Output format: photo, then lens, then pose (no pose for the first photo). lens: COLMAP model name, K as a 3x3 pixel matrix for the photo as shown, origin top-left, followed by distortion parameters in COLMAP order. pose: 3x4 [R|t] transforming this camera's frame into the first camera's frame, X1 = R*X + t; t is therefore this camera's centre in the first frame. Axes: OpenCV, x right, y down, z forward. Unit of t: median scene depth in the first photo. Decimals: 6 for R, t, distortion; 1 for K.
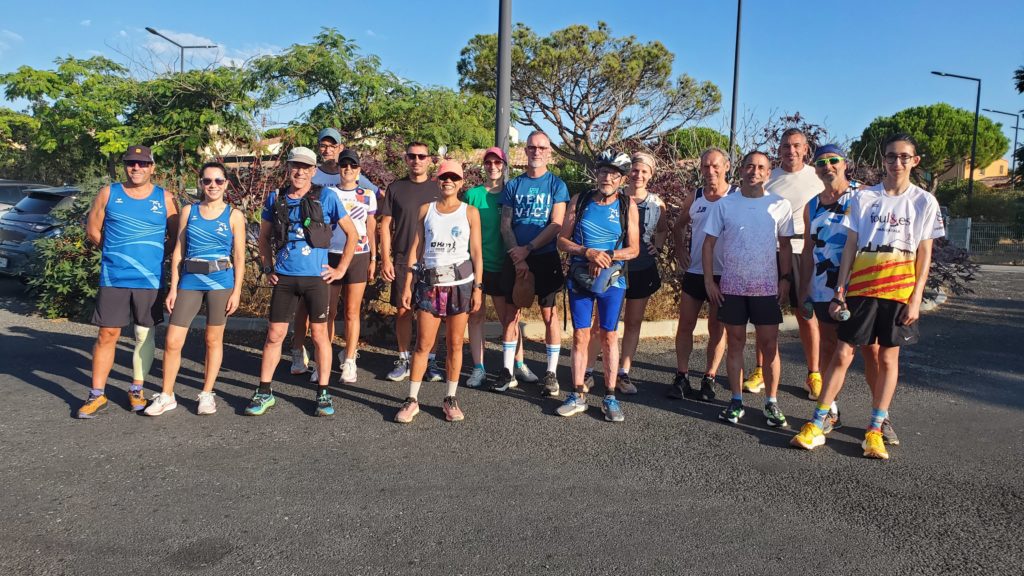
lens RADIAL K [[804.2, 0, 512.0], [0, 804.2, 288.0], [0, 0, 1]] dist [0.065508, -0.007257]
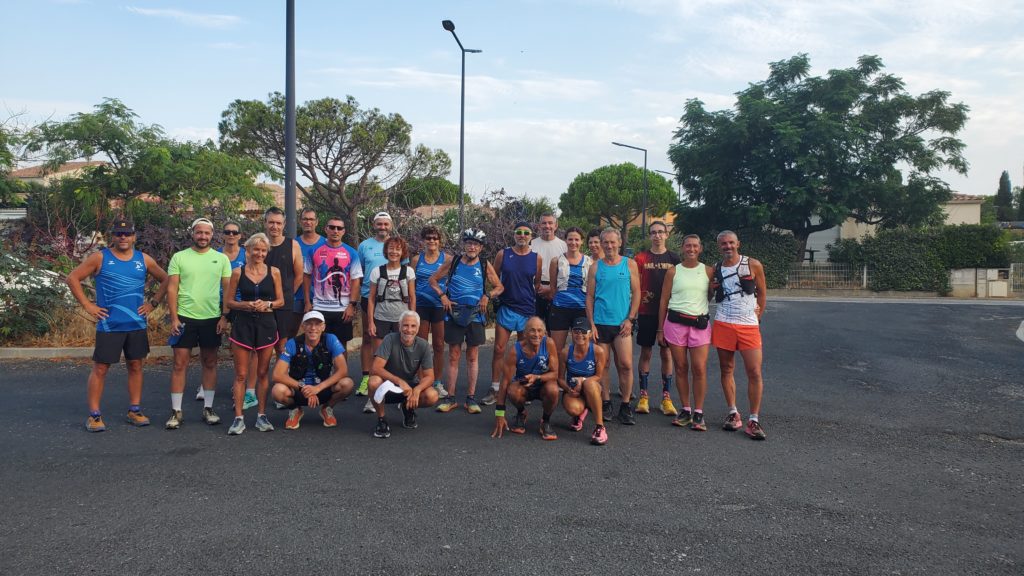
lens RADIAL K [[793.3, 0, 502.9], [0, 793.3, 291.2], [0, 0, 1]] dist [0.011156, -0.000860]
pose [[0.952229, -0.023419, 0.304484, -0.037490], [0.037102, 0.998541, -0.039230, 0.008014], [-0.303121, 0.048653, 0.951709, -0.153965]]
